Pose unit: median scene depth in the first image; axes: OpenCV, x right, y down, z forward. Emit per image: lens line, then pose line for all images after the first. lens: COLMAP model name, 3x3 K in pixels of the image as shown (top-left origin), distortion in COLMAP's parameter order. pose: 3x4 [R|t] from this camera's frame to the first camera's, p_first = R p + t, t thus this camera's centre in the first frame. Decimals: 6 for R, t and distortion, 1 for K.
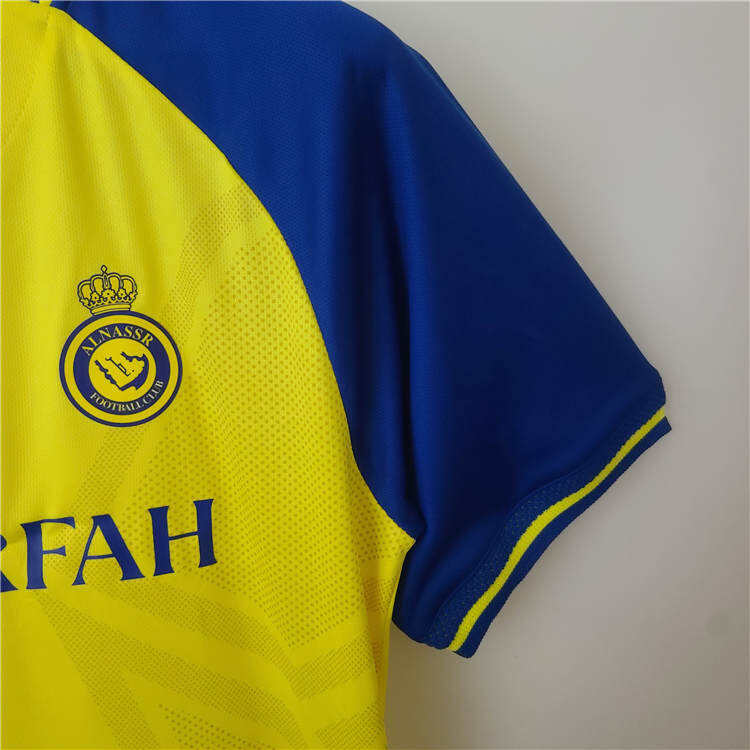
lens RADIAL K [[714.3, 0, 375.0], [0, 714.3, 375.0], [0, 0, 1]] dist [-0.002935, -0.001034]
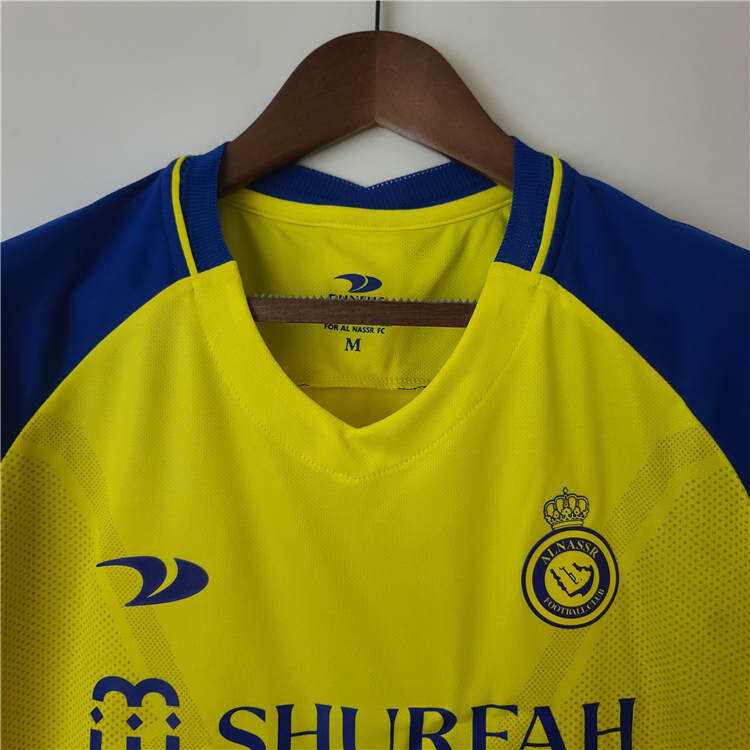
lens RADIAL K [[714.3, 0, 375.0], [0, 714.3, 375.0], [0, 0, 1]] dist [-0.002935, -0.001034]
pose [[0.984021, 0.040342, -0.173423, -0.471441], [-0.057312, 0.993923, -0.093986, -0.200226], [0.168577, 0.102423, 0.980353, -0.190925]]
